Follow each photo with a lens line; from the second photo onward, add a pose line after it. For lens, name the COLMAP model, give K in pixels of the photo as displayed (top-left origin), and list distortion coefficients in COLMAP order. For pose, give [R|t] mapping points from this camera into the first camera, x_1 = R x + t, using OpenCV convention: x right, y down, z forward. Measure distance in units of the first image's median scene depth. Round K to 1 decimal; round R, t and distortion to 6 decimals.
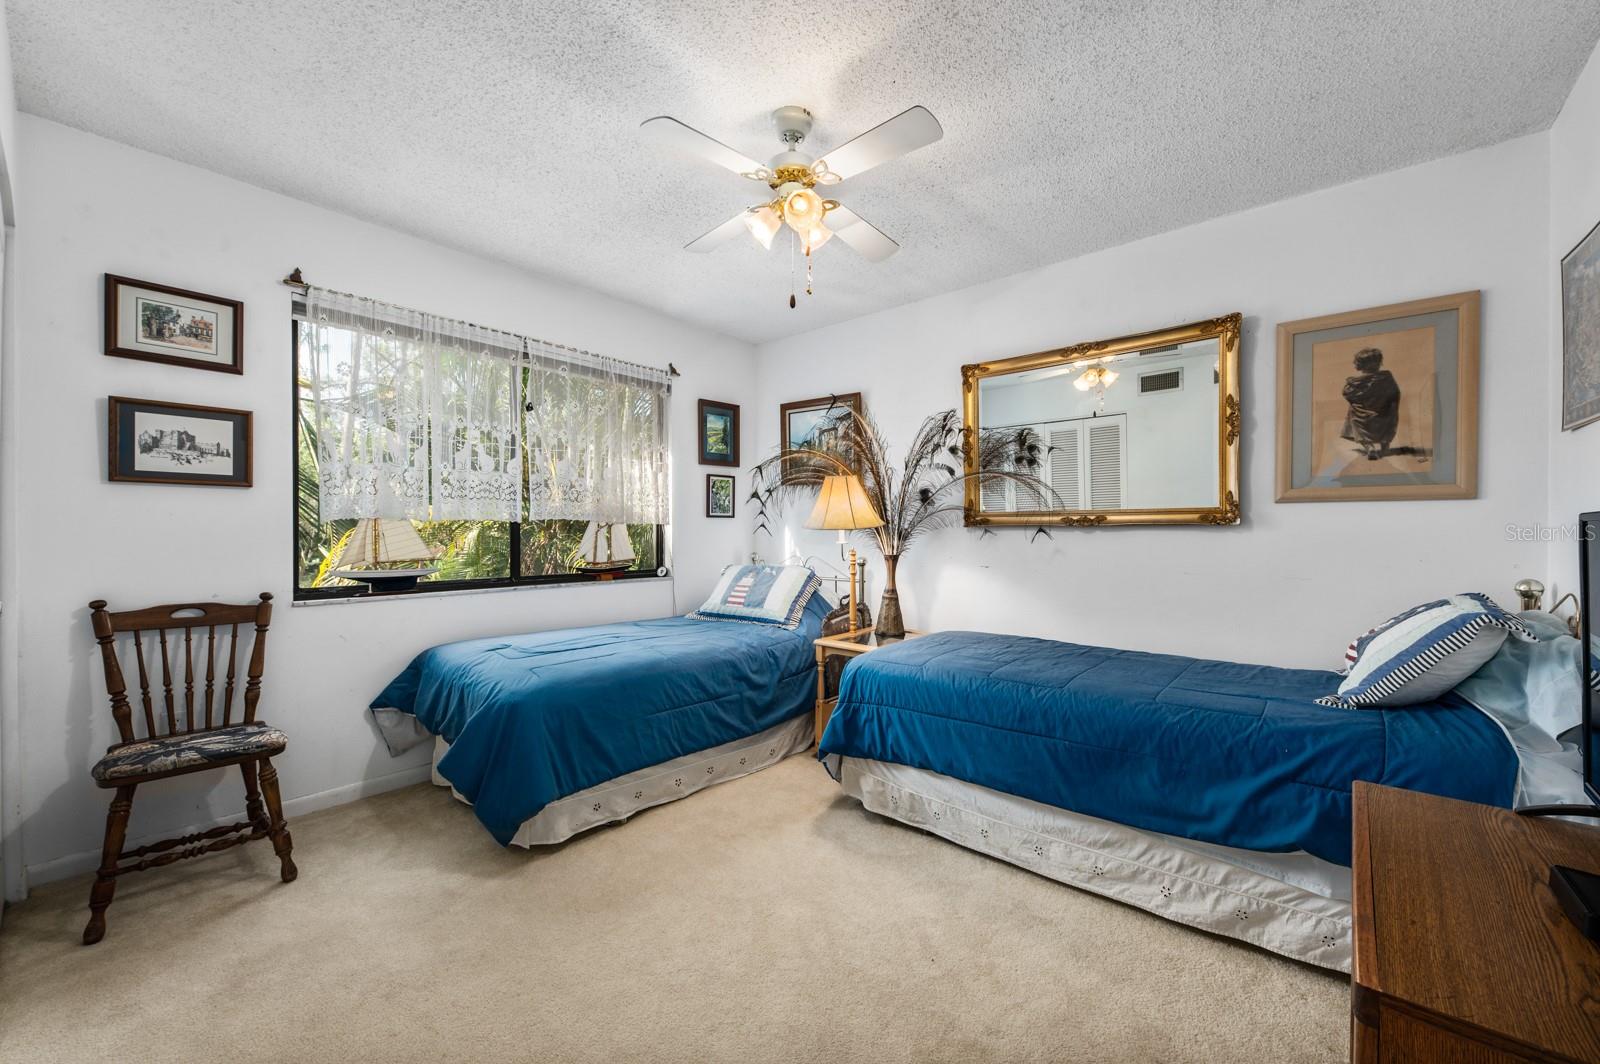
lens RADIAL K [[625.8, 0, 796.5], [0, 625.8, 539.0], [0, 0, 1]] dist [-0.001129, -0.000746]
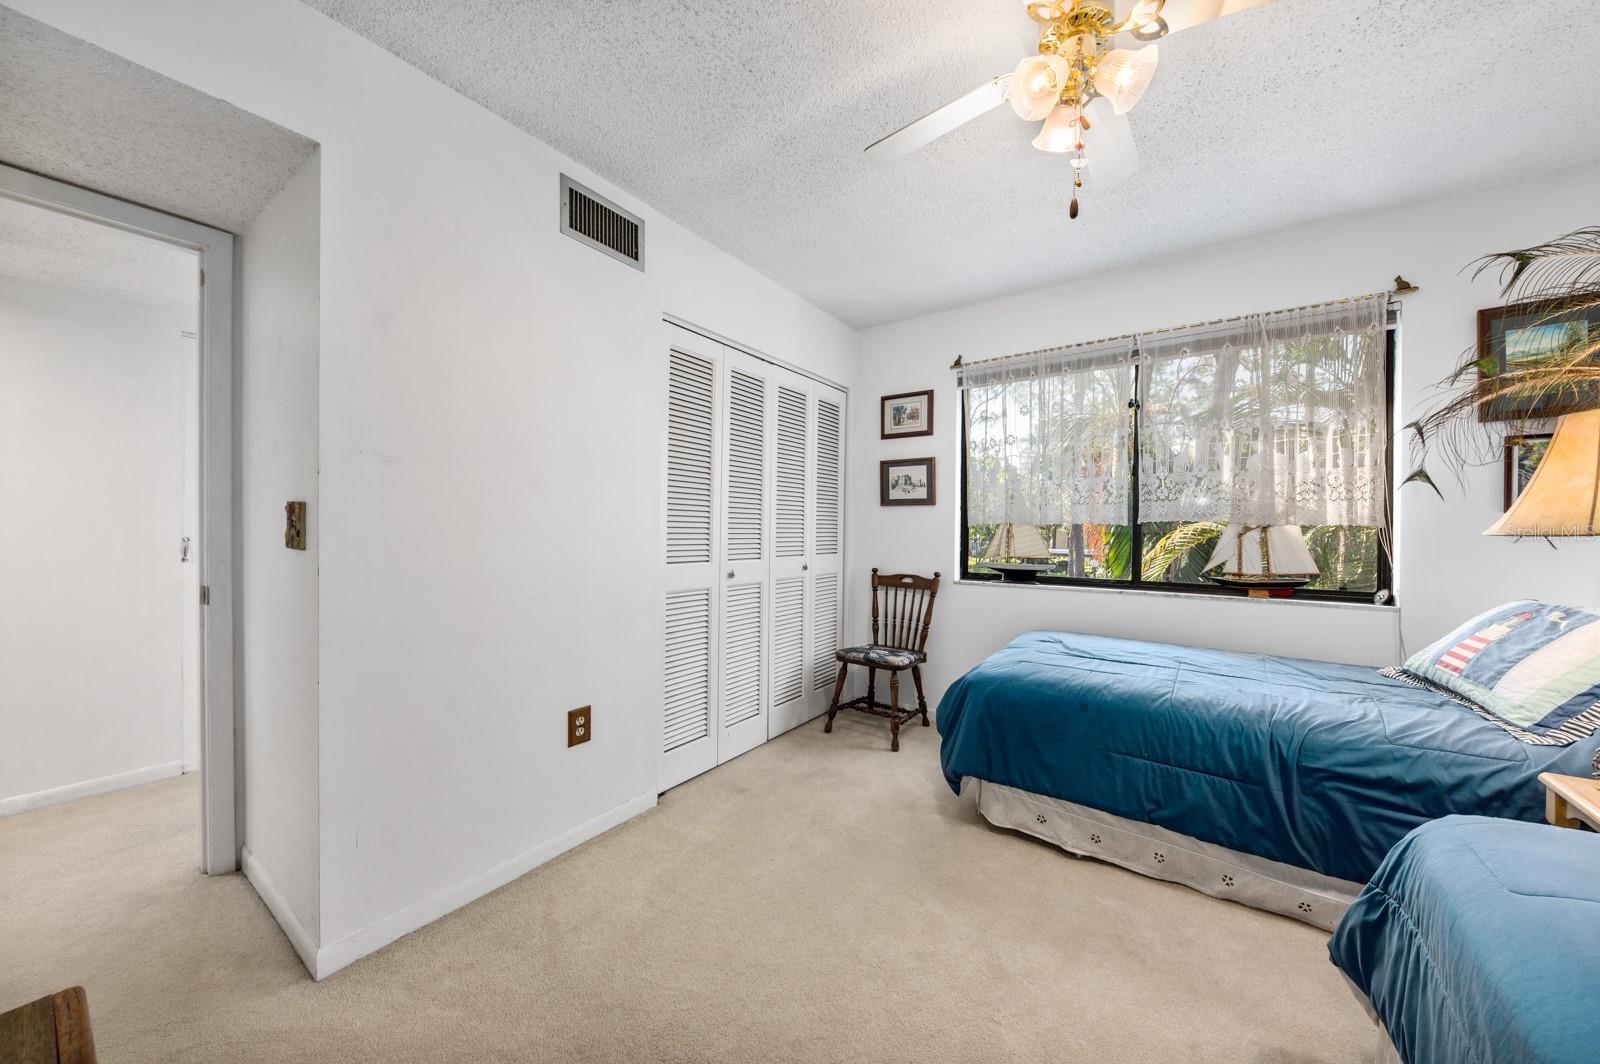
lens RADIAL K [[556.8, 0, 800.0], [0, 556.8, 532.0], [0, 0, 1]] dist [0.001376, 0.000035]
pose [[0.093951, 0.006419, -0.995556, 0.510489], [-0.016655, 0.999849, 0.004875, -0.015472], [0.995438, 0.016123, 0.094044, 0.539215]]
